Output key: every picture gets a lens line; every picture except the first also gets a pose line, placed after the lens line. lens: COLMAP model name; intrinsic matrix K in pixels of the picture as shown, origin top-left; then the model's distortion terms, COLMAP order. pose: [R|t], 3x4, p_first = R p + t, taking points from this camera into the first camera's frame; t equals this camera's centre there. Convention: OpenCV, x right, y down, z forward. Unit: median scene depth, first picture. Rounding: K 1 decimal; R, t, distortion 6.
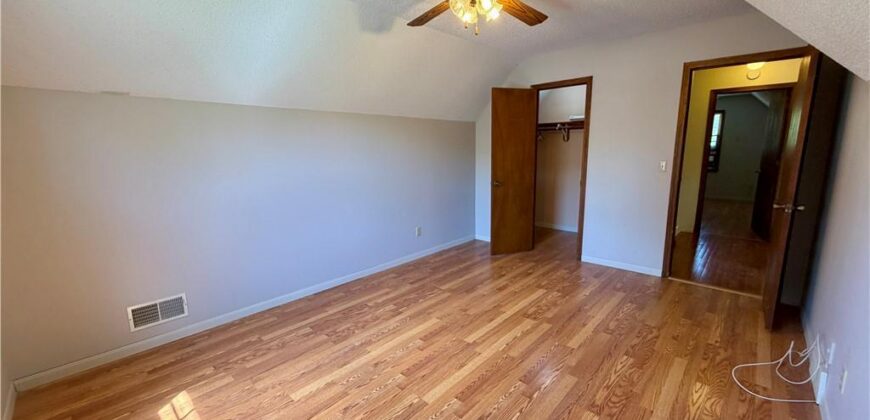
lens RADIAL K [[346.1, 0, 432.9], [0, 346.1, 210.8], [0, 0, 1]] dist [-0.001607, -0.000150]
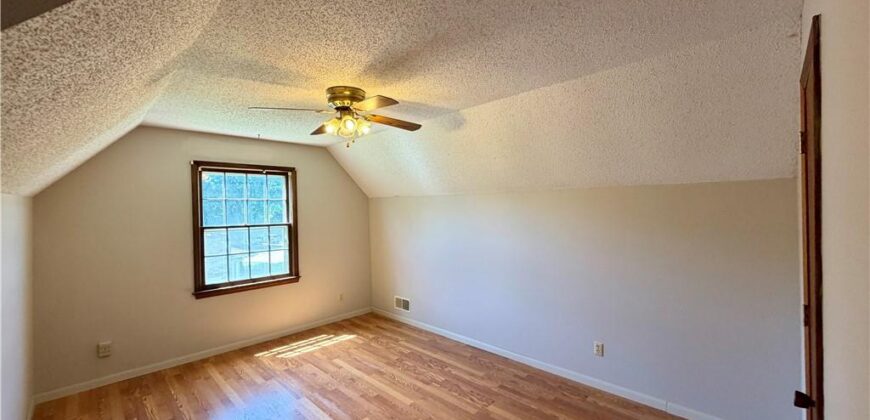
lens RADIAL K [[346.1, 0, 434.2], [0, 346.1, 213.1], [0, 0, 1]] dist [-0.001607, -0.000150]
pose [[-0.022029, 0.030138, -0.999303, 0.963672], [-0.166761, 0.985432, 0.033395, -0.259564], [0.985751, 0.167380, -0.016683, 0.977688]]
